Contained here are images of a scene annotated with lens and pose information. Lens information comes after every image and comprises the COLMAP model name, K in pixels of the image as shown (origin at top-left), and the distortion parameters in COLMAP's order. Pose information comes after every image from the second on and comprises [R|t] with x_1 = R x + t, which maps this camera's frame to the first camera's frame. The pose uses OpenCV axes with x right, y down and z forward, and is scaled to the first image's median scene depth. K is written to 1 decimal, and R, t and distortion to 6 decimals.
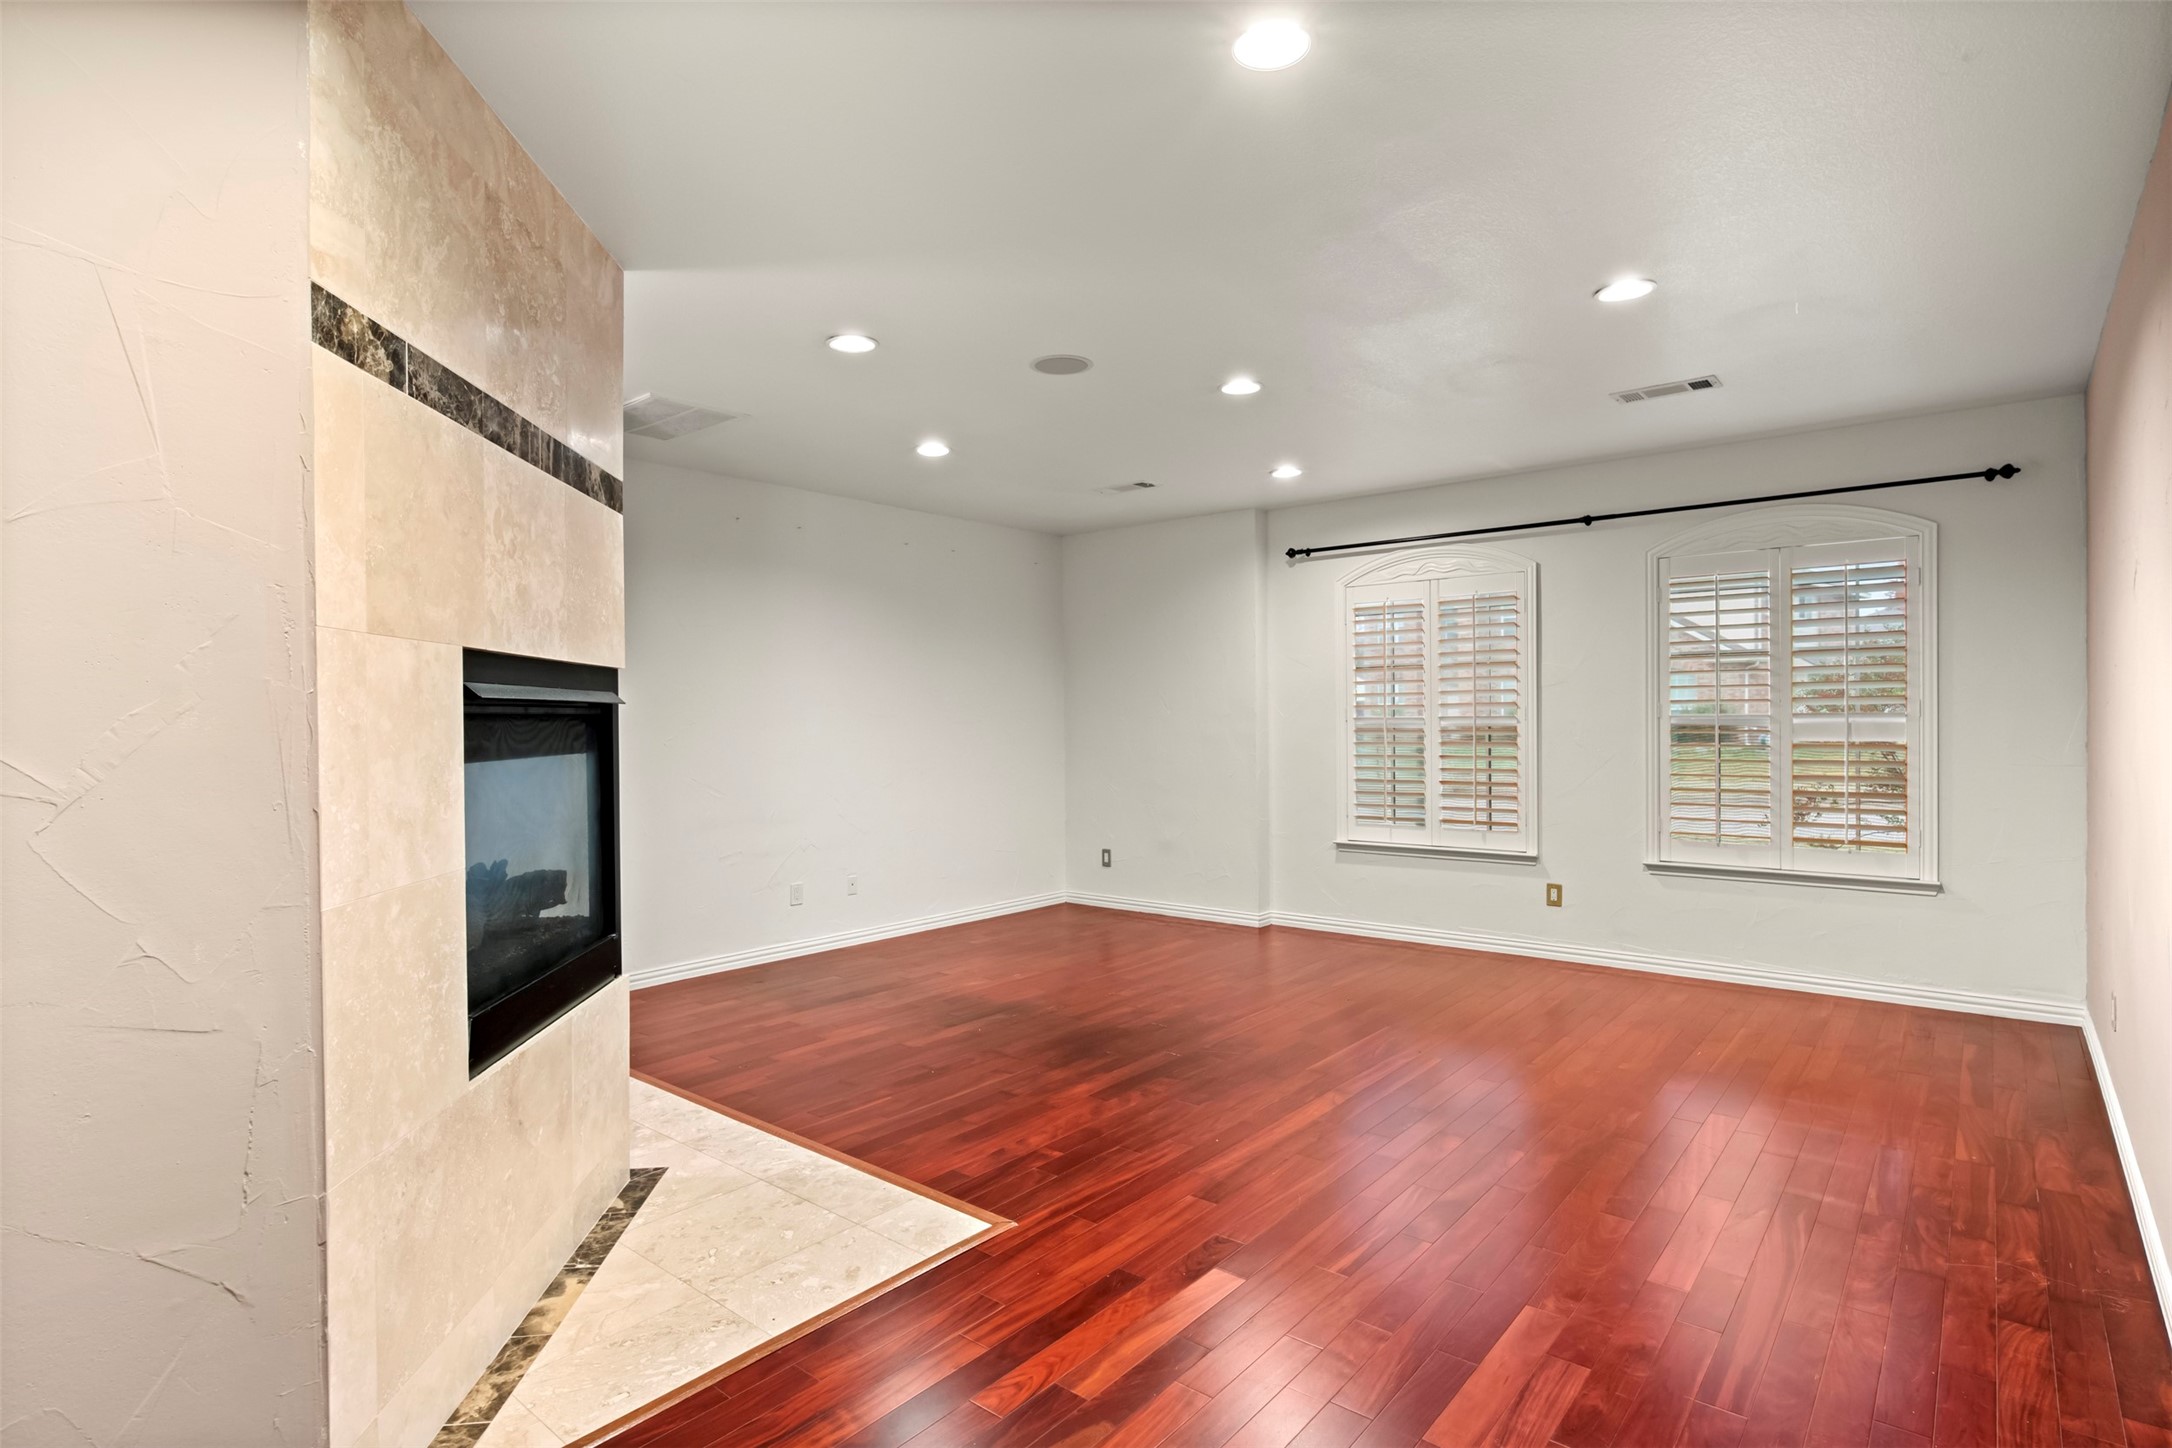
lens RADIAL K [[1097.2, 0, 1094.8], [0, 1097.2, 719.5], [0, 0, 1]] dist [-0.014814, 0.000164]
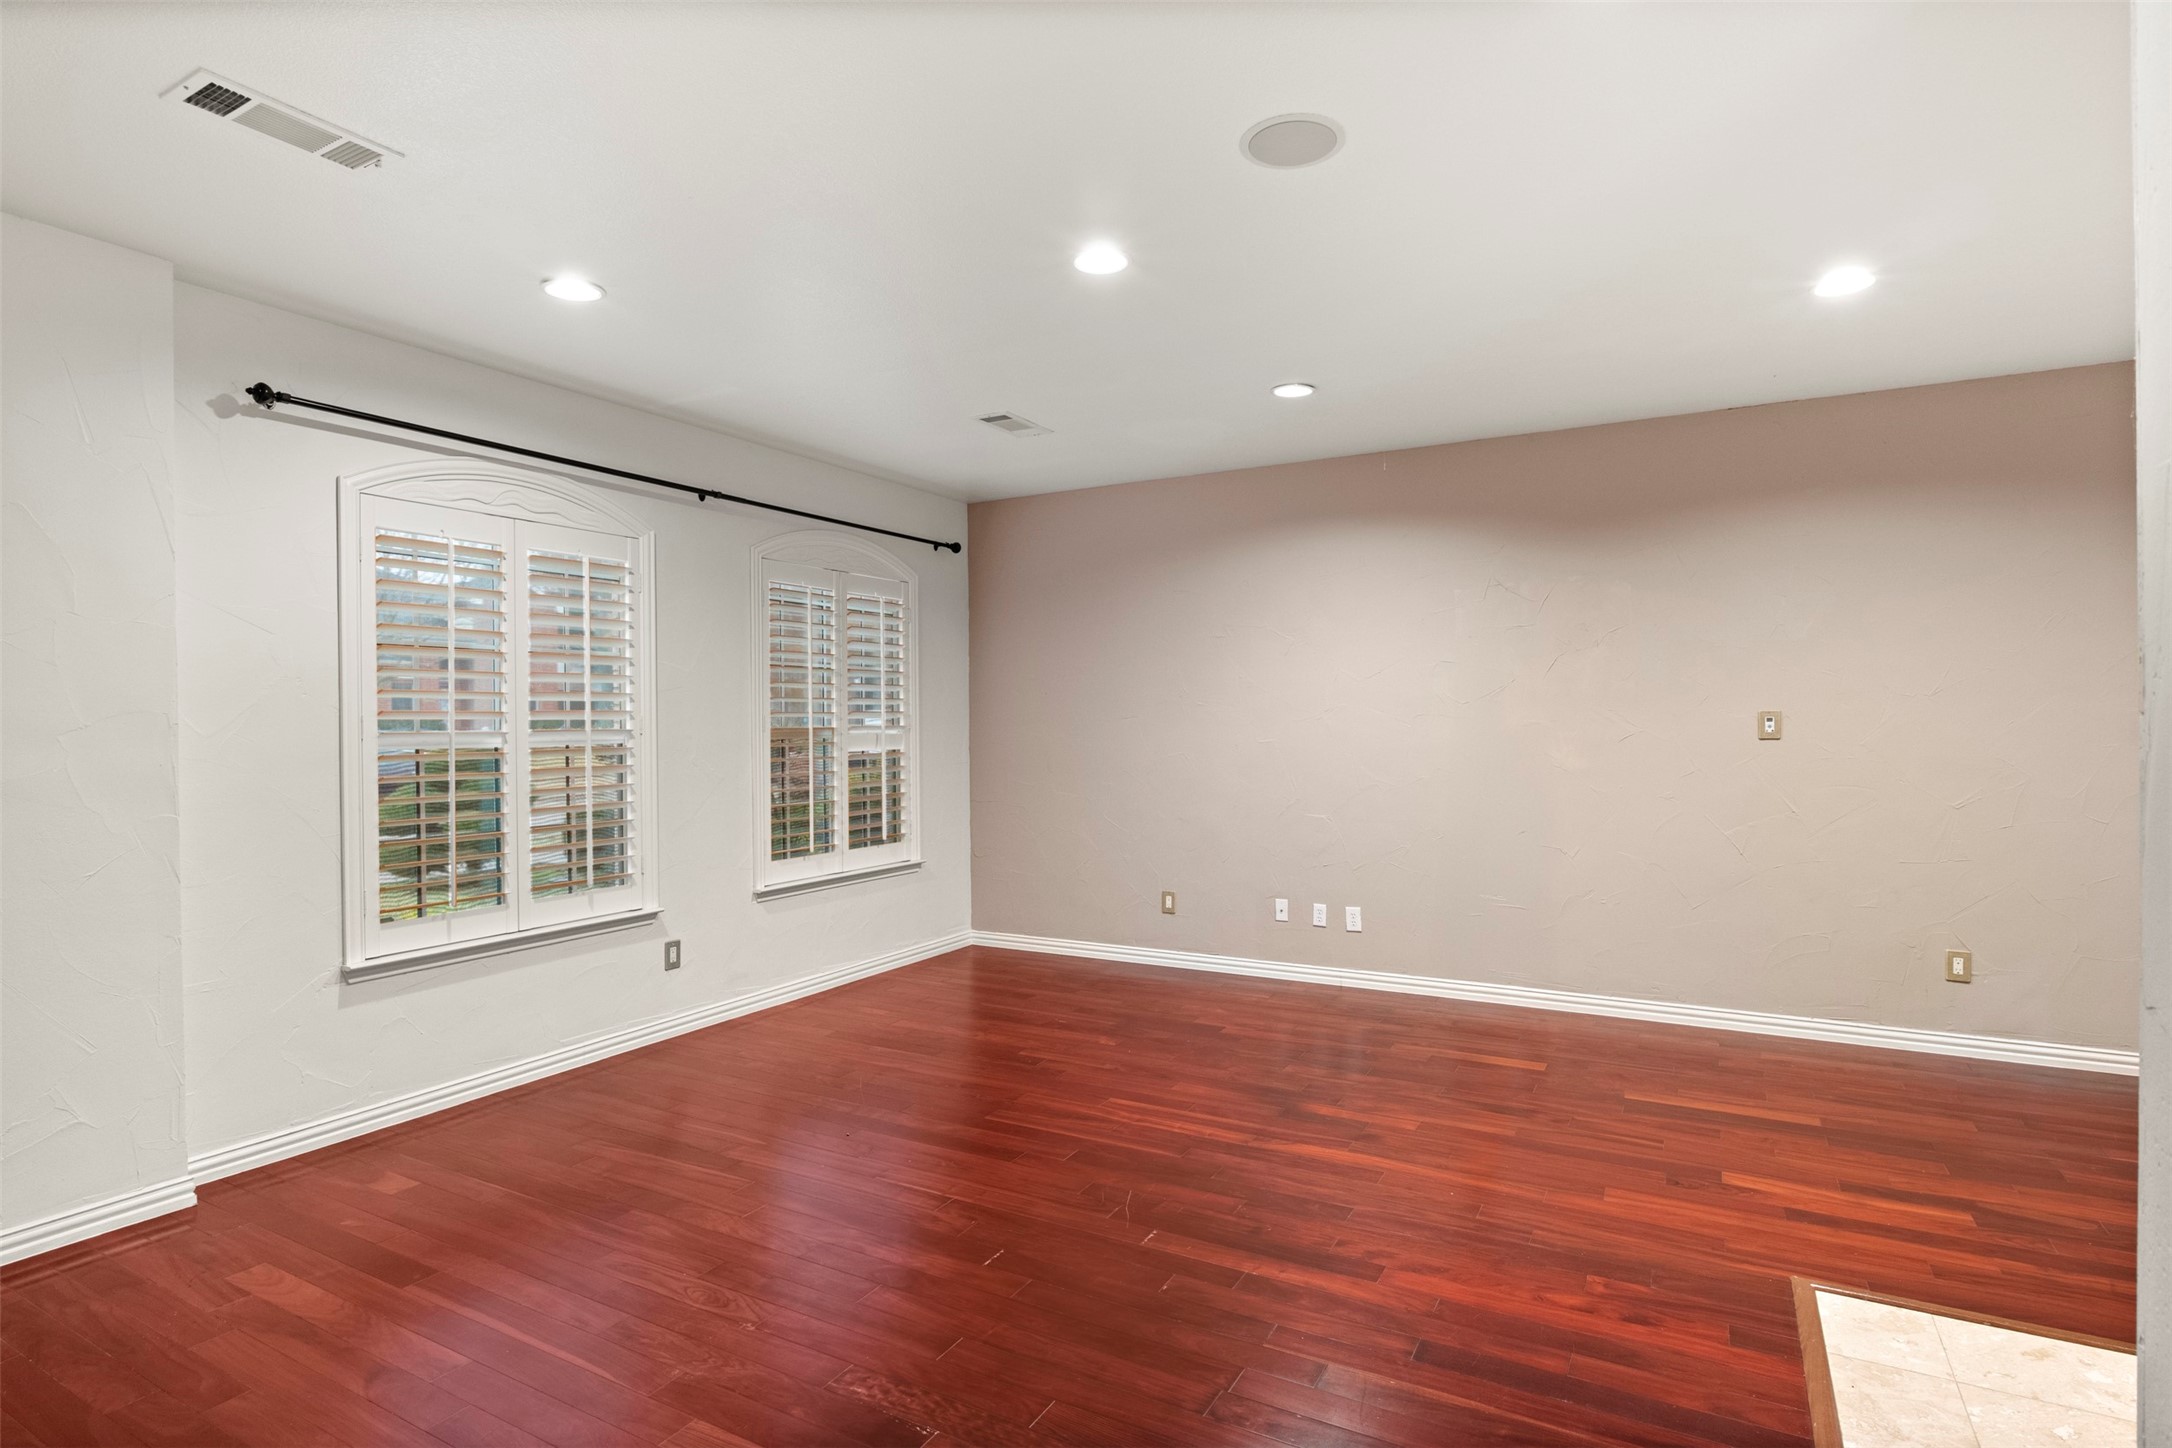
lens RADIAL K [[1097.2, 0, 1095.0], [0, 1097.2, 729.0], [0, 0, 1]] dist [-0.014814, 0.000164]
pose [[-0.187701, 0.004265, 0.982217, -0.424024], [0.013943, 0.999901, -0.001677, 0.002672], [-0.982127, 0.013380, -0.187742, 0.867532]]
